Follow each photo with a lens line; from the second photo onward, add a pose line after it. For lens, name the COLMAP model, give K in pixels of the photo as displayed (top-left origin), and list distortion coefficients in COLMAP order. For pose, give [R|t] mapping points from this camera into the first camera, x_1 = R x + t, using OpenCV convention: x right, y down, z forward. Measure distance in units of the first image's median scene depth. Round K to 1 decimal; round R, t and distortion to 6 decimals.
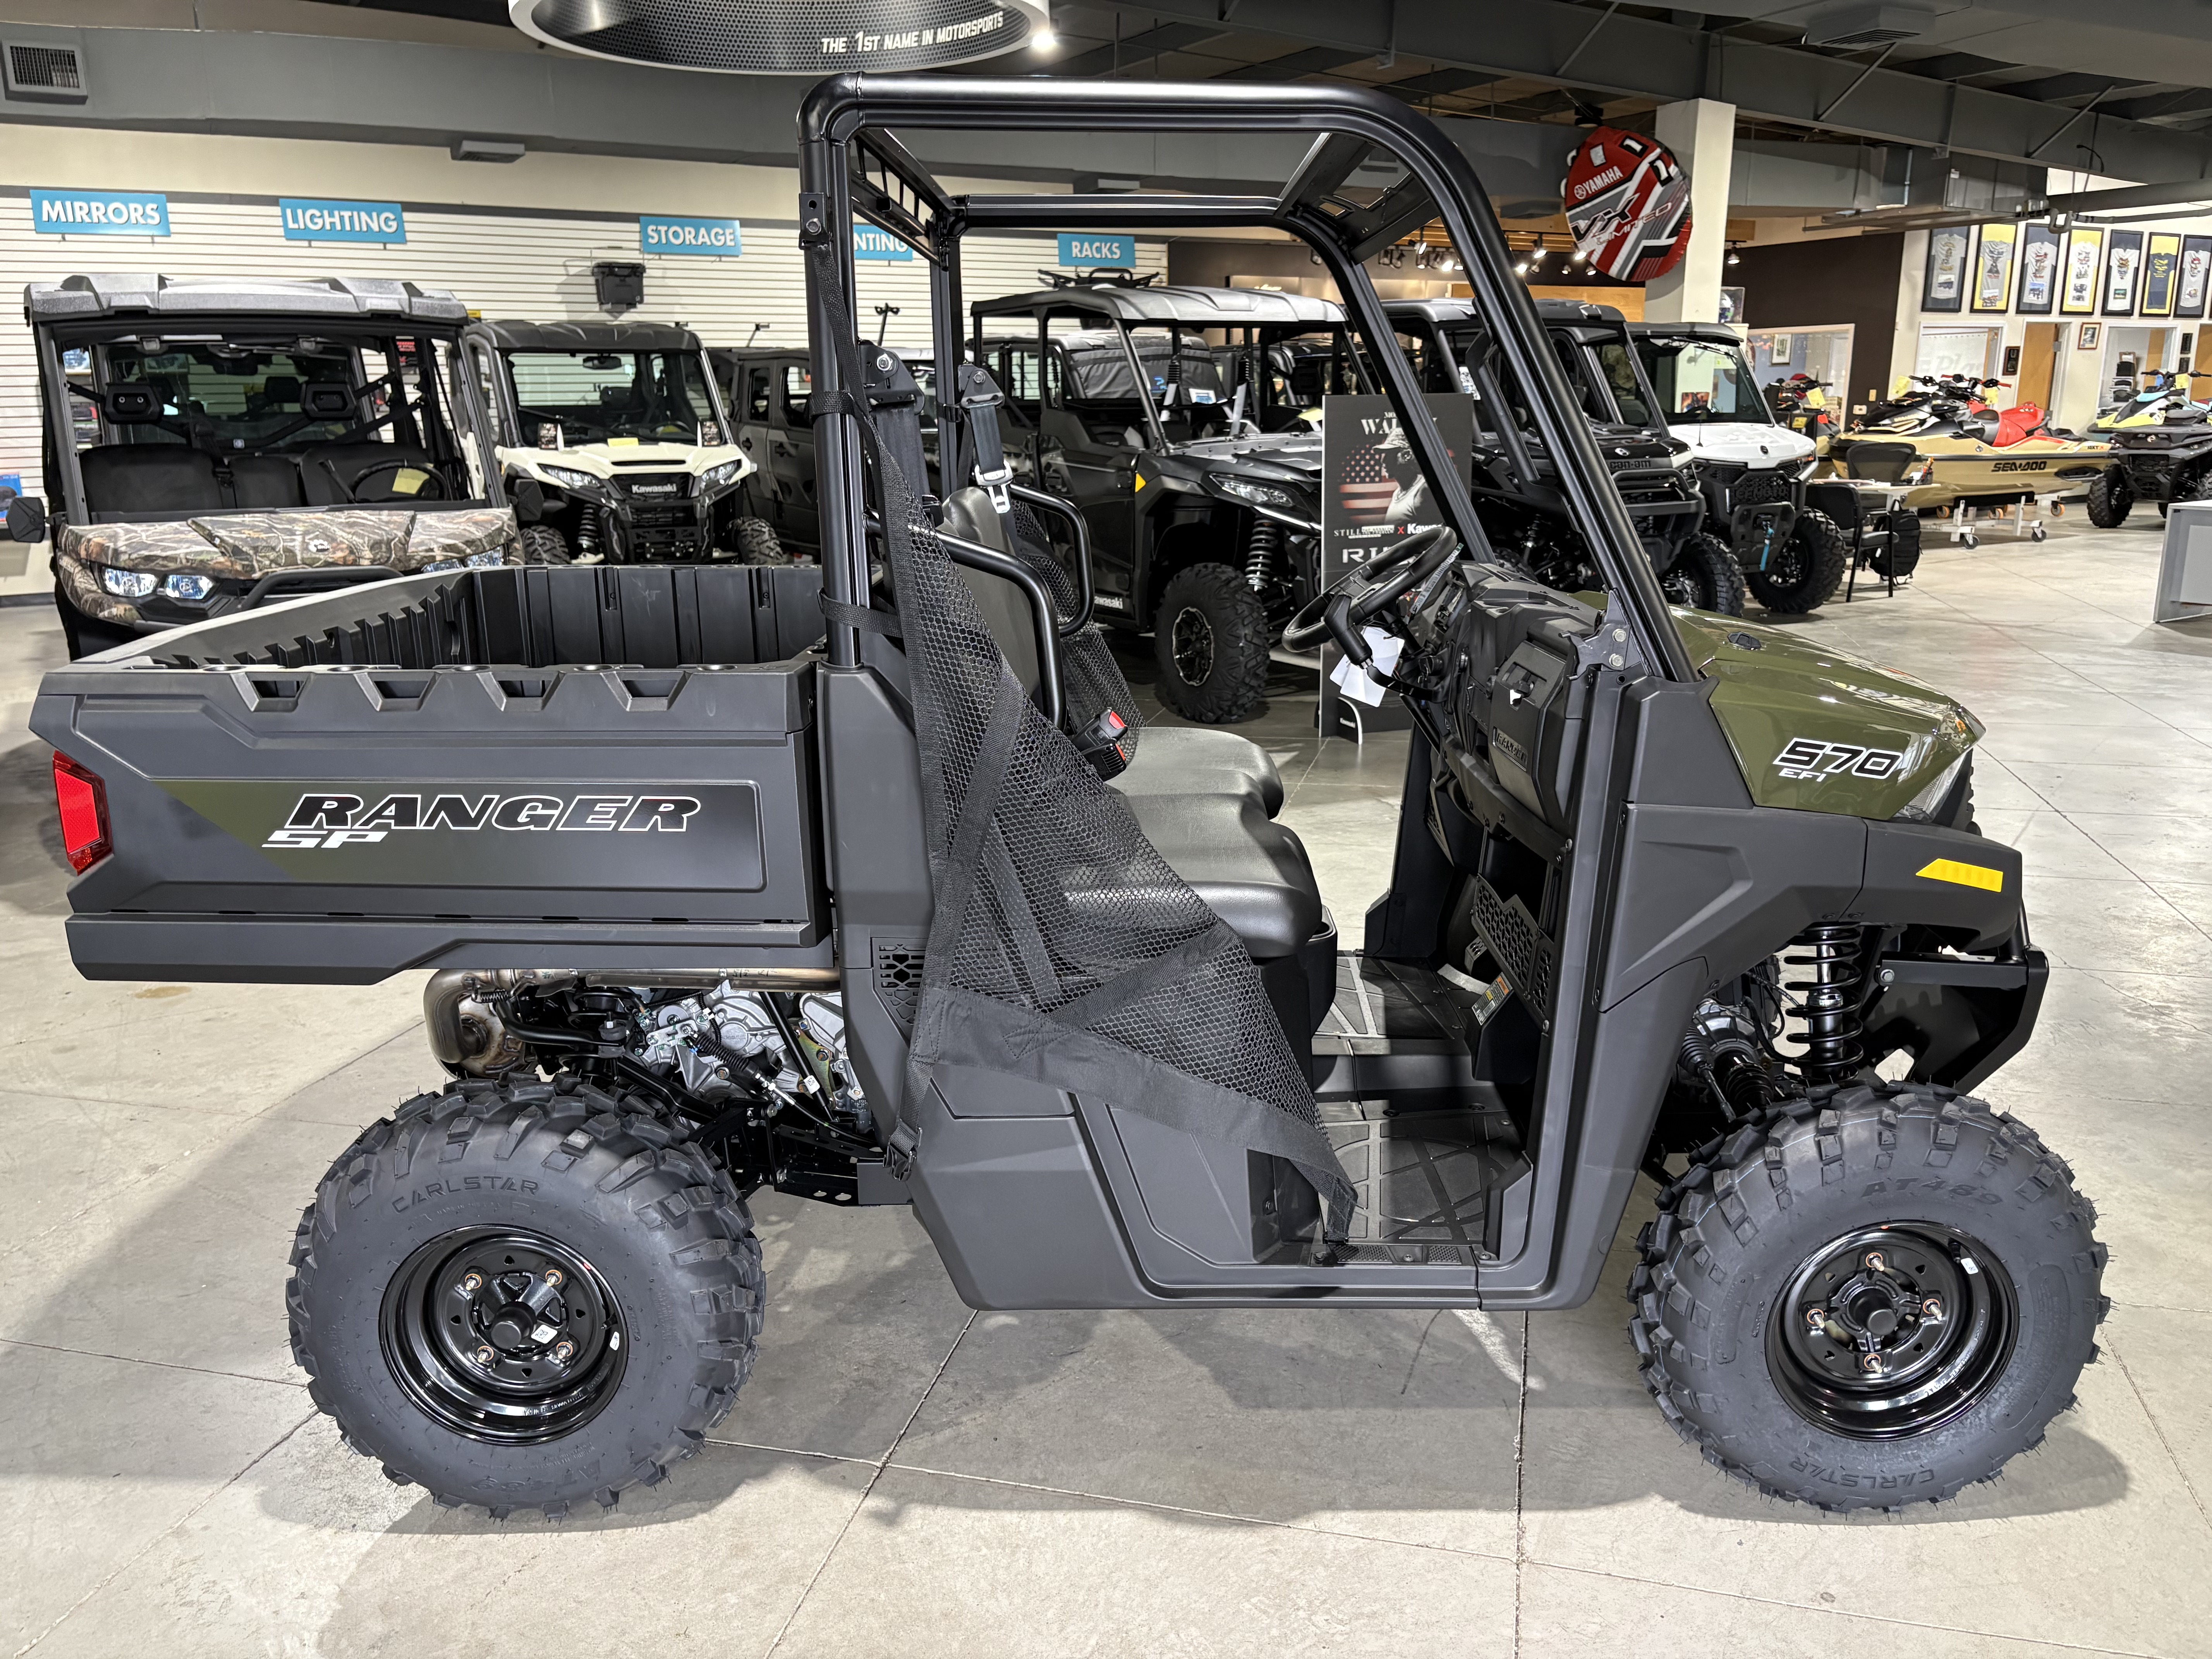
lens RADIAL K [[1647.1, 0, 1100.8], [0, 1647.1, 831.7], [0, 0, 1]] dist [0.068251, -0.093093]
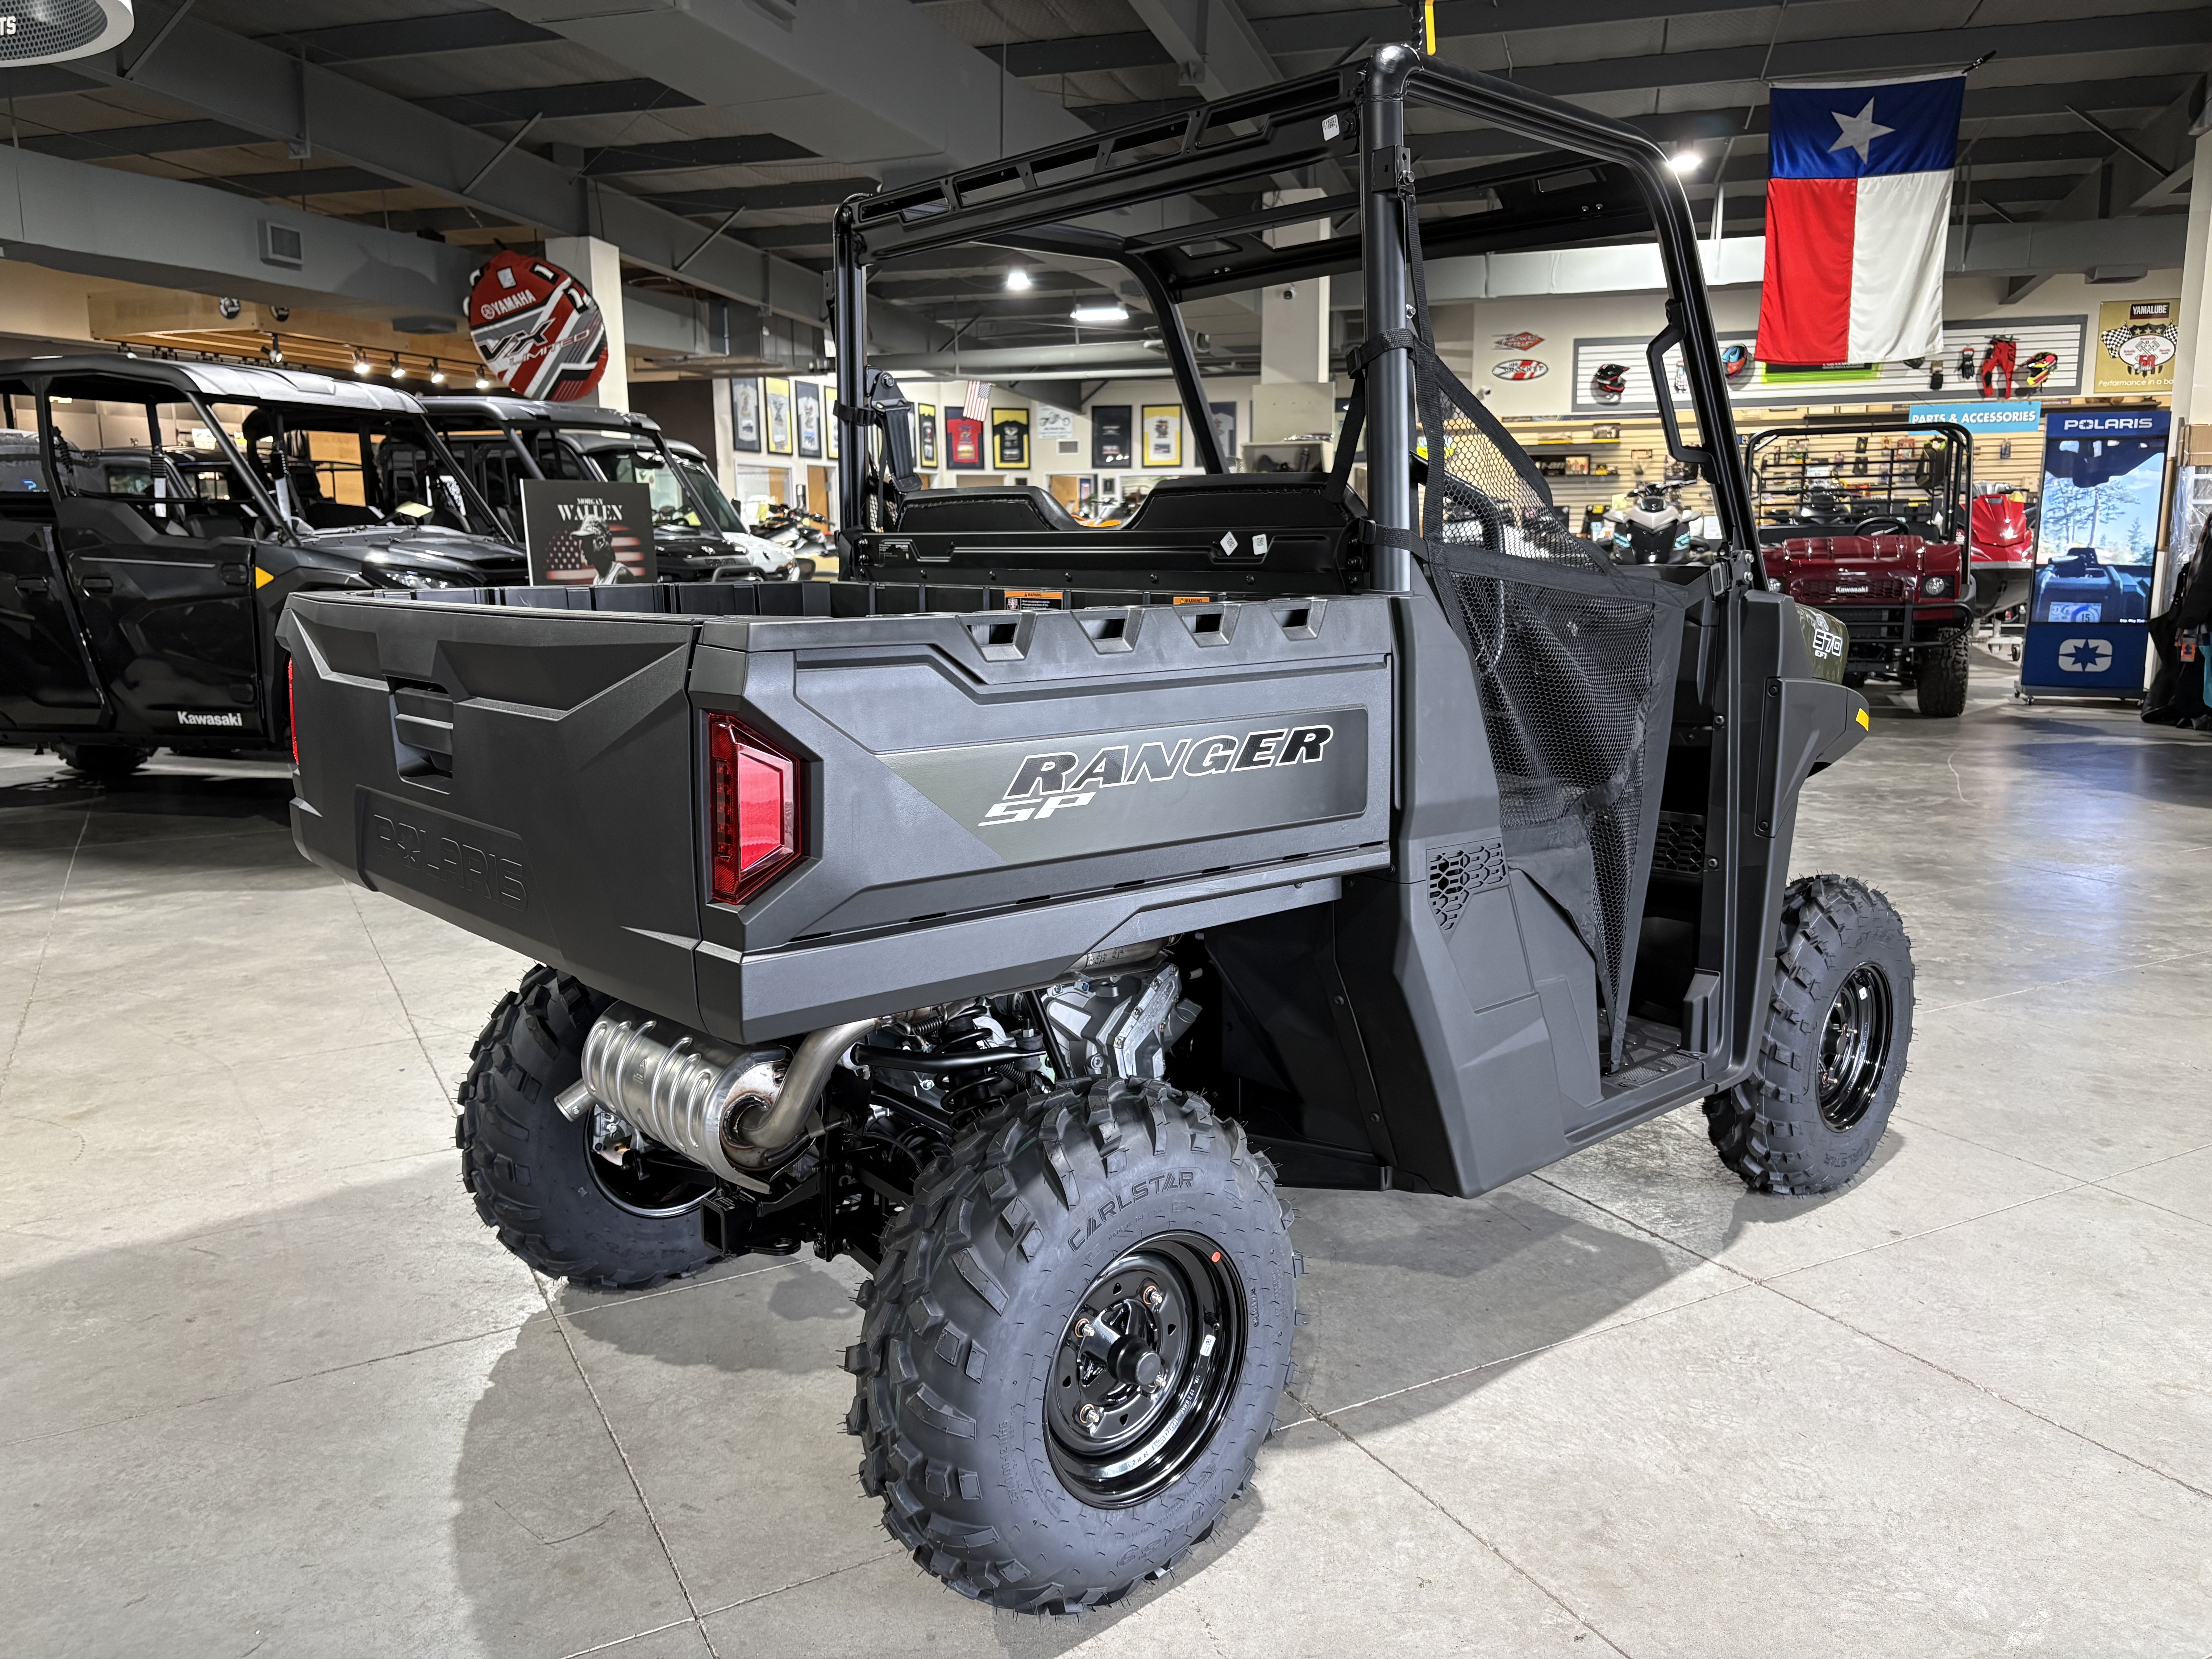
lens RADIAL K [[1647.1, 0, 1100.8], [0, 1647.1, 831.7], [0, 0, 1]] dist [0.068251, -0.093093]
pose [[0.744991, -0.115844, 0.656939, -0.138089], [0.169213, 0.985413, -0.018127, 0.005112], [-0.645256, 0.124668, 0.753726, 0.047261]]
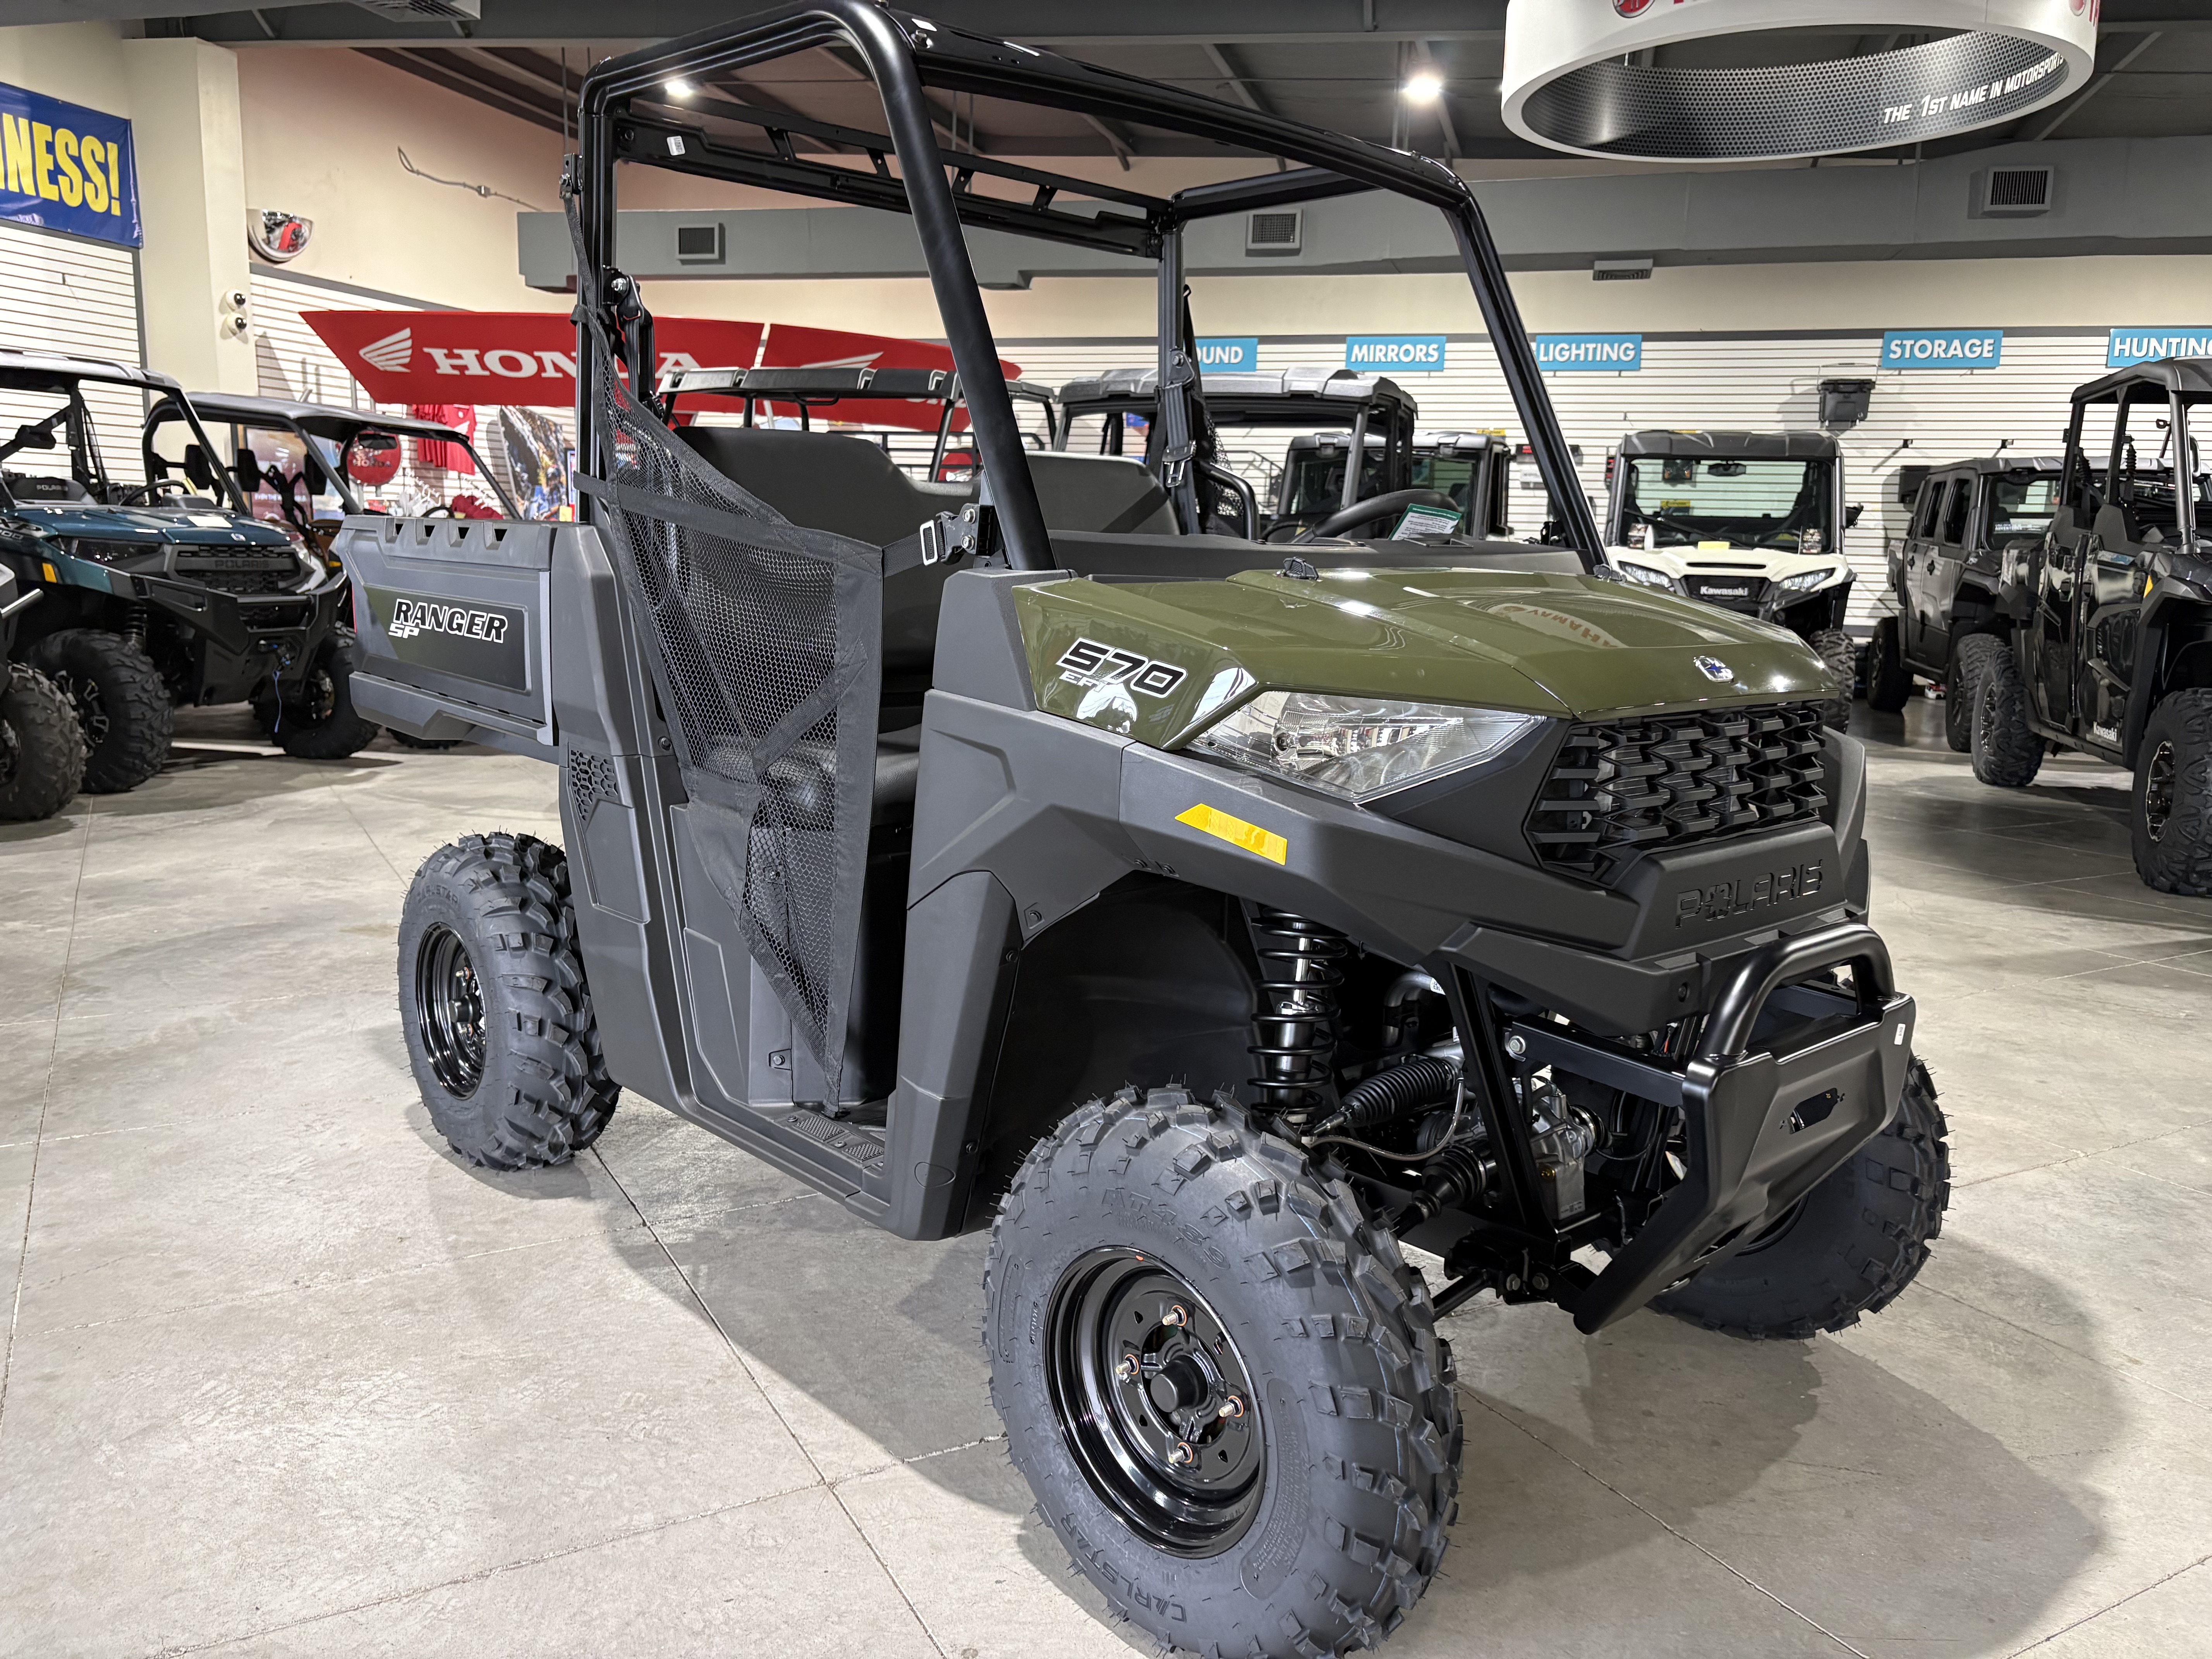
lens RADIAL K [[1647.1, 0, 1100.8], [0, 1647.1, 831.7], [0, 0, 1]] dist [0.068251, -0.093093]
pose [[0.682105, 0.156042, -0.714411, 0.146827], [-0.218221, 0.975888, 0.004800, 0.005082], [0.697934, 0.152625, 0.699710, 0.057470]]
